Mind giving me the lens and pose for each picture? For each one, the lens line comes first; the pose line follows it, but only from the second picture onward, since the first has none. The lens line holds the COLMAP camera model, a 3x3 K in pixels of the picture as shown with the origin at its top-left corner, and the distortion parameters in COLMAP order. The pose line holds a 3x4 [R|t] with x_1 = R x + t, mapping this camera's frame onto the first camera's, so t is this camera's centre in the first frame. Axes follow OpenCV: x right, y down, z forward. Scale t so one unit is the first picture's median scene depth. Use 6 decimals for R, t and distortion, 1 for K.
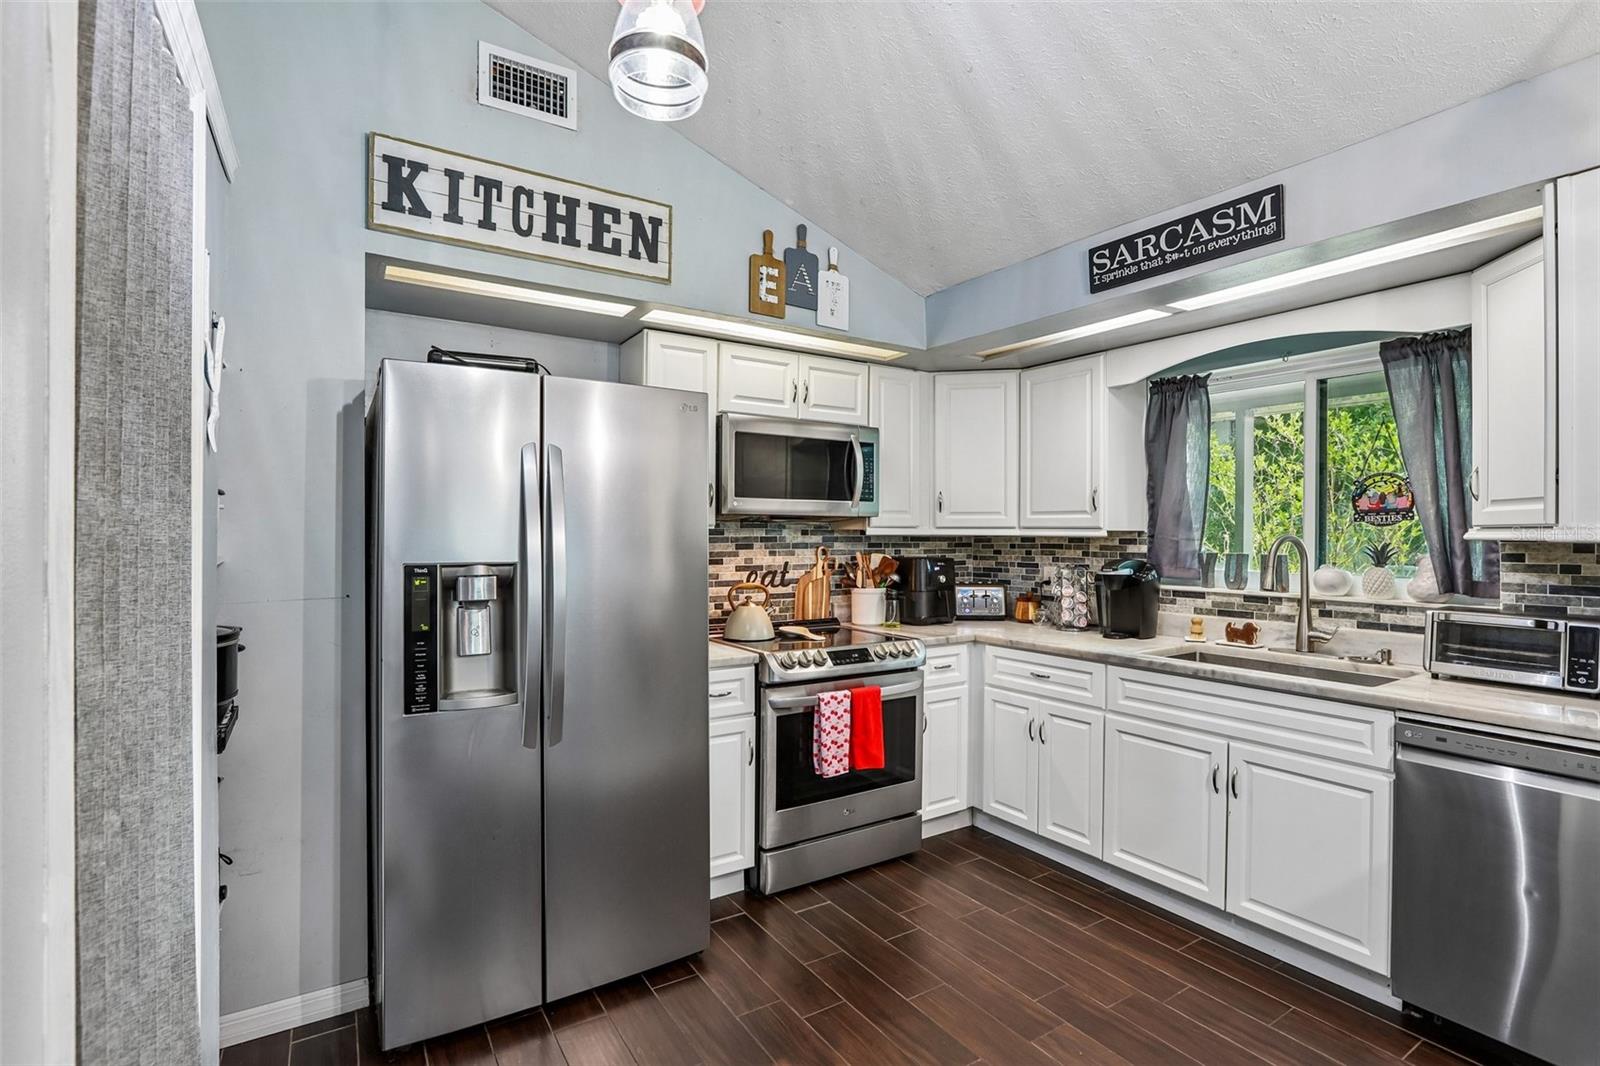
lens RADIAL K [[754.0, 0, 810.8], [0, 754.0, 519.1], [0, 0, 1]] dist [-0.044379, 0.016885]
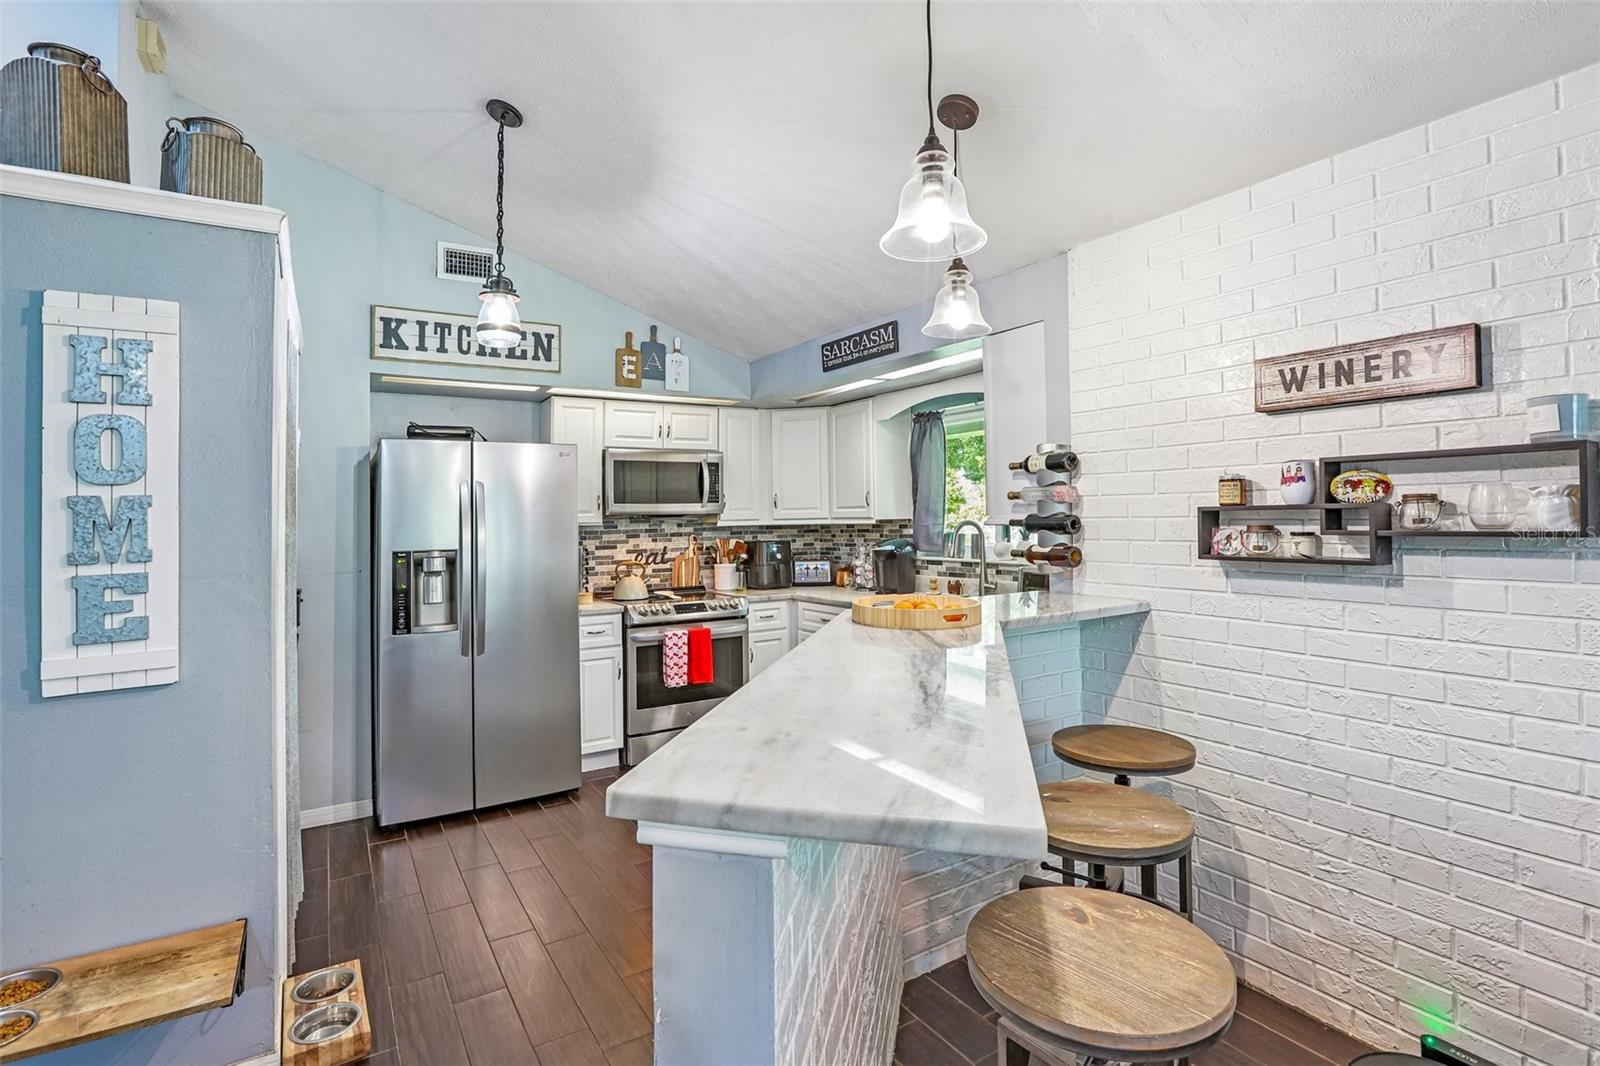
lens RADIAL K [[754.0, 0, 815.8], [0, 754.0, 470.9], [0, 0, 1]] dist [-0.044379, 0.016885]
pose [[0.999715, -0.023503, 0.004134, 0.310551], [0.023663, 0.998743, -0.044179, -0.019815], [-0.003091, 0.044264, 0.999015, -0.530475]]
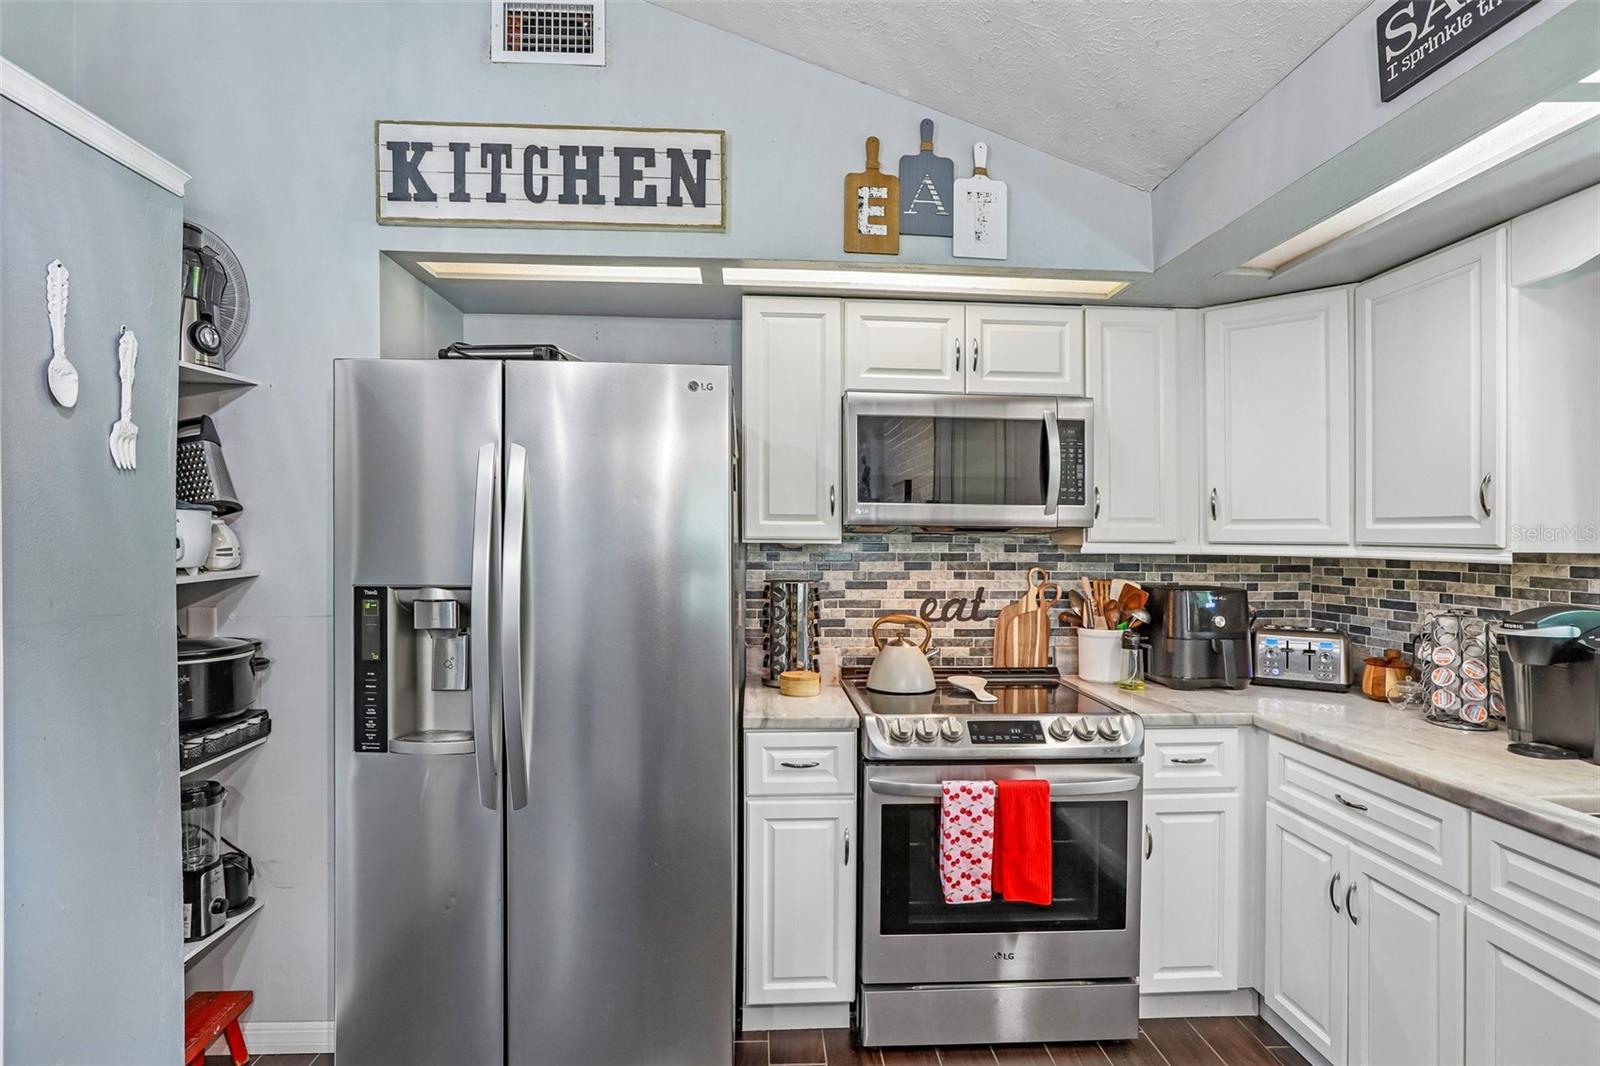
lens RADIAL K [[794.3, 0, 808.2], [0, 794.3, 525.2], [0, 0, 1]] dist [-0.035387, 0.010071]
pose [[0.866436, -0.002596, -0.499281, 0.265014], [0.002843, 0.999996, -0.000265, -0.006485], [0.499280, -0.001190, 0.866440, 0.294552]]
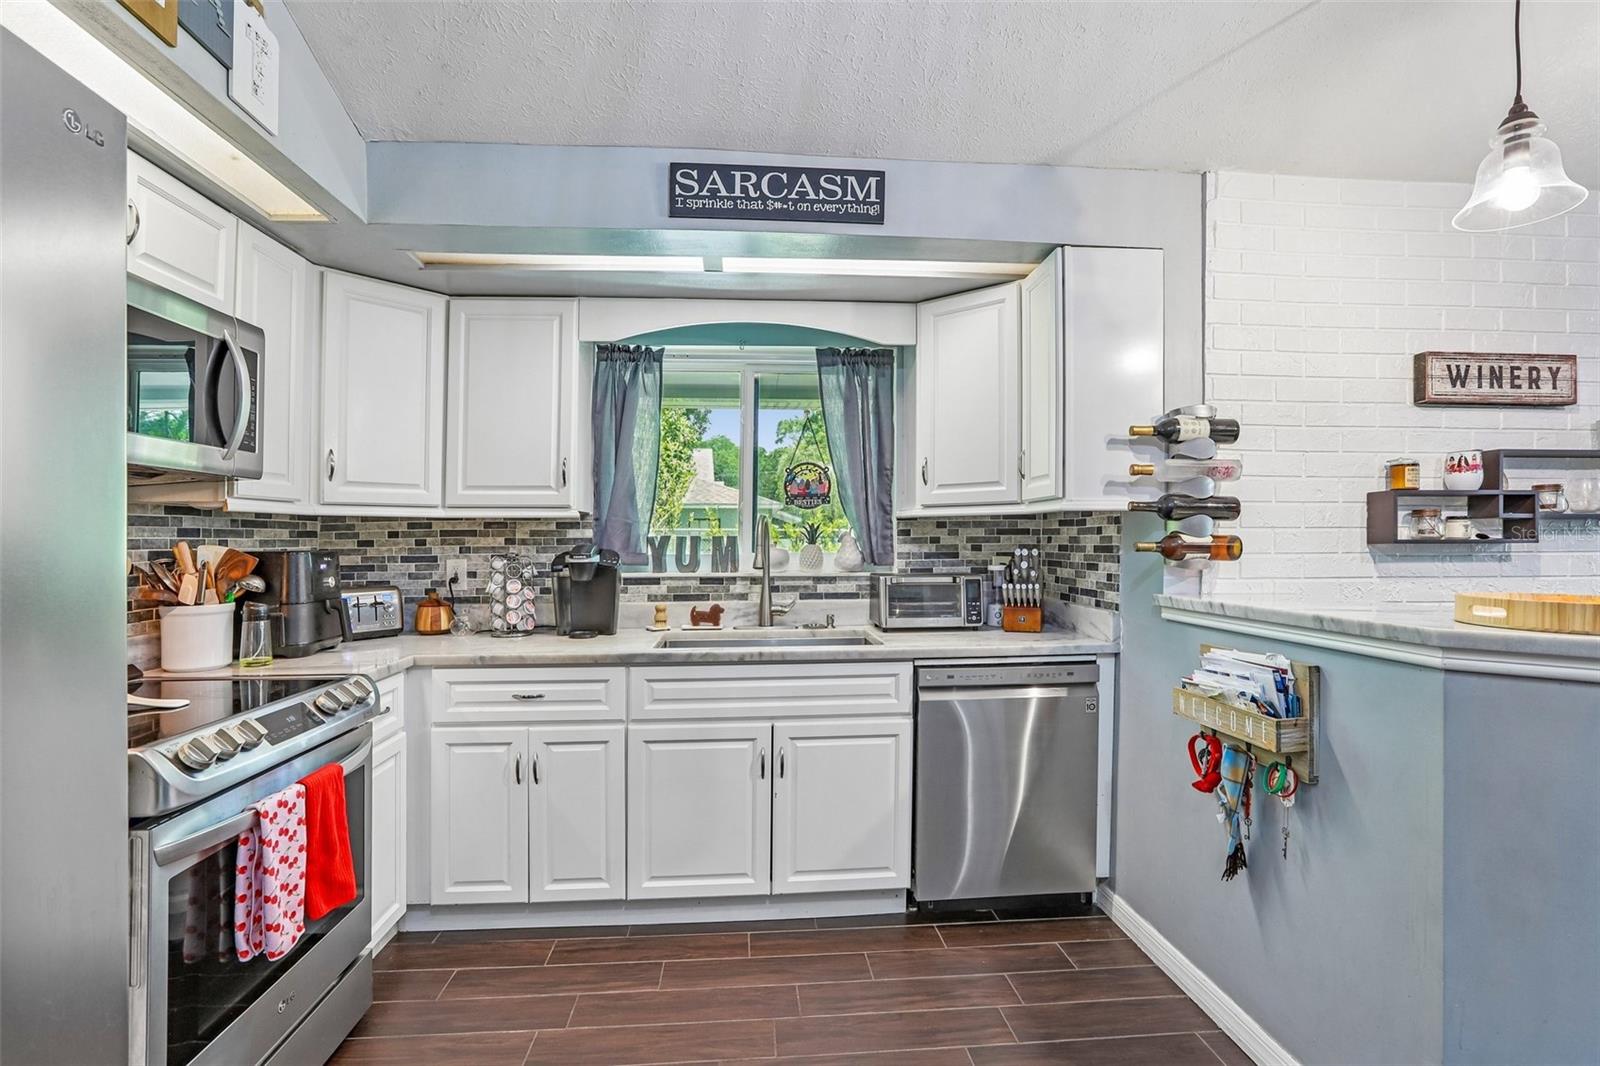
lens RADIAL K [[754.0, 0, 795.6], [0, 754.0, 528.7], [0, 0, 1]] dist [-0.044379, 0.016885]
pose [[0.494766, 0.001931, 0.869024, -0.244001], [-0.008201, 0.999963, 0.002447, 0.035917], [-0.868988, -0.008338, 0.494763, 0.417309]]
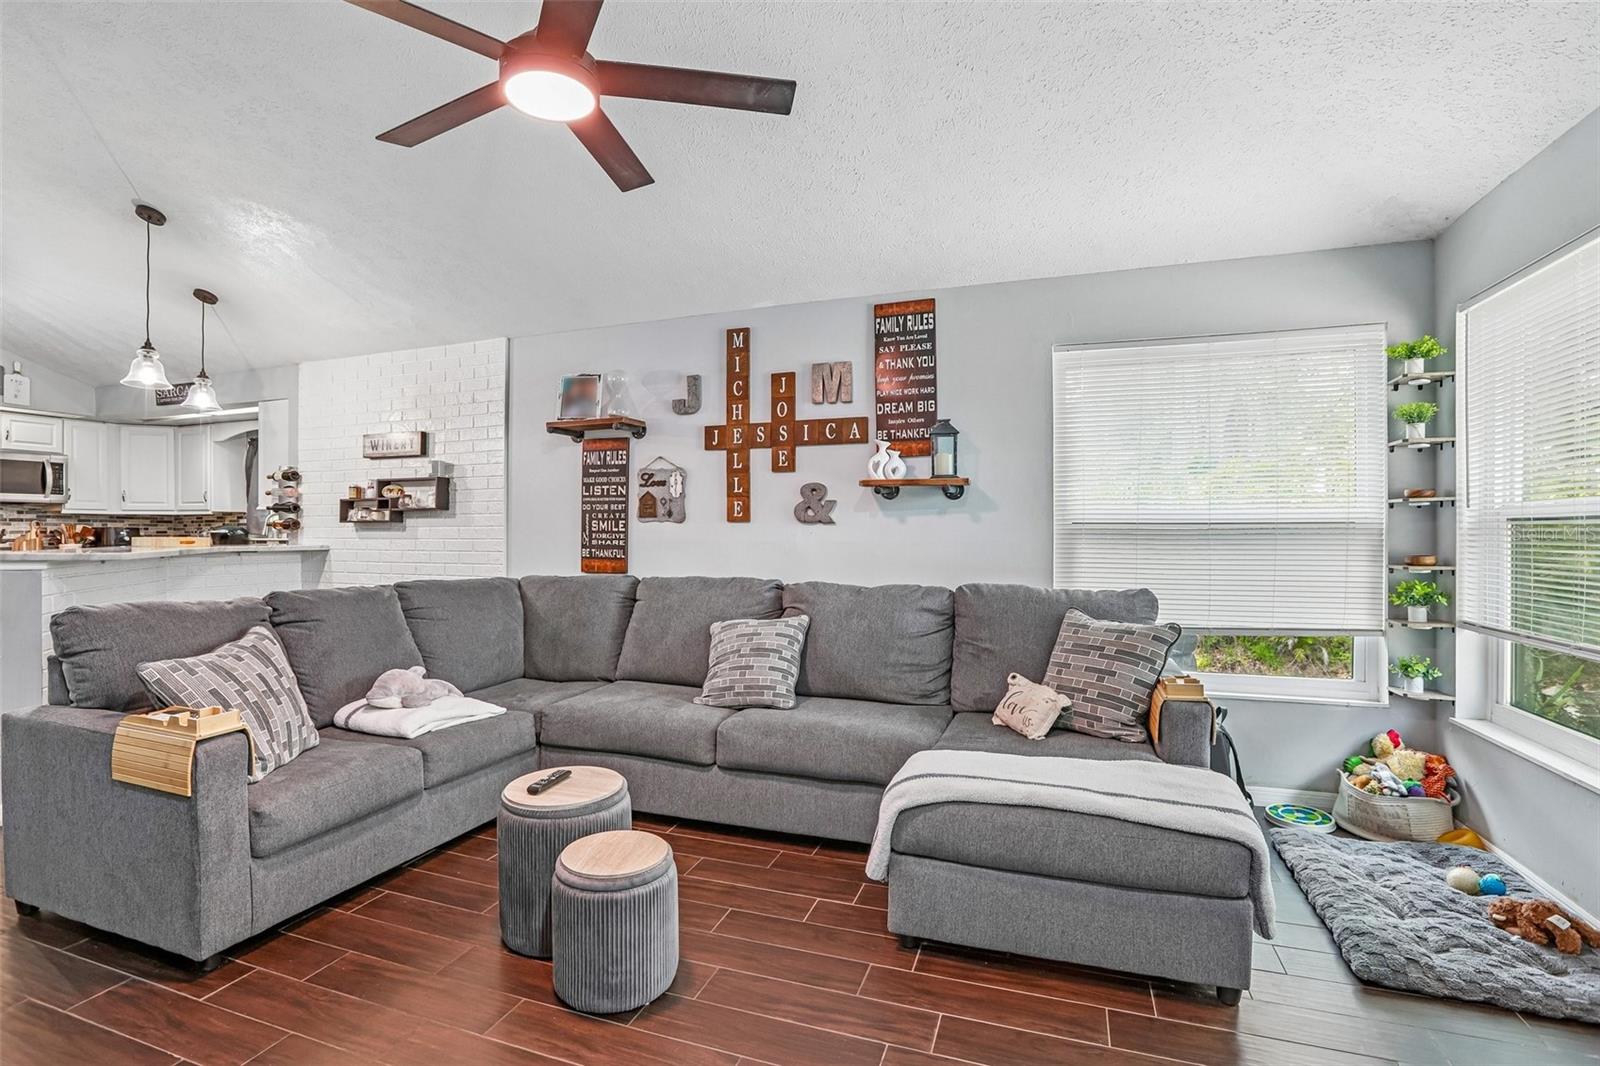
lens RADIAL K [[754.0, 0, 784.0], [0, 754.0, 532.3], [0, 0, 1]] dist [-0.044379, 0.016885]
pose [[0.812137, -0.006522, 0.583430, 0.547293], [-0.003780, 0.999858, 0.016439, 0.037391], [-0.583455, -0.015556, 0.811997, -1.733796]]
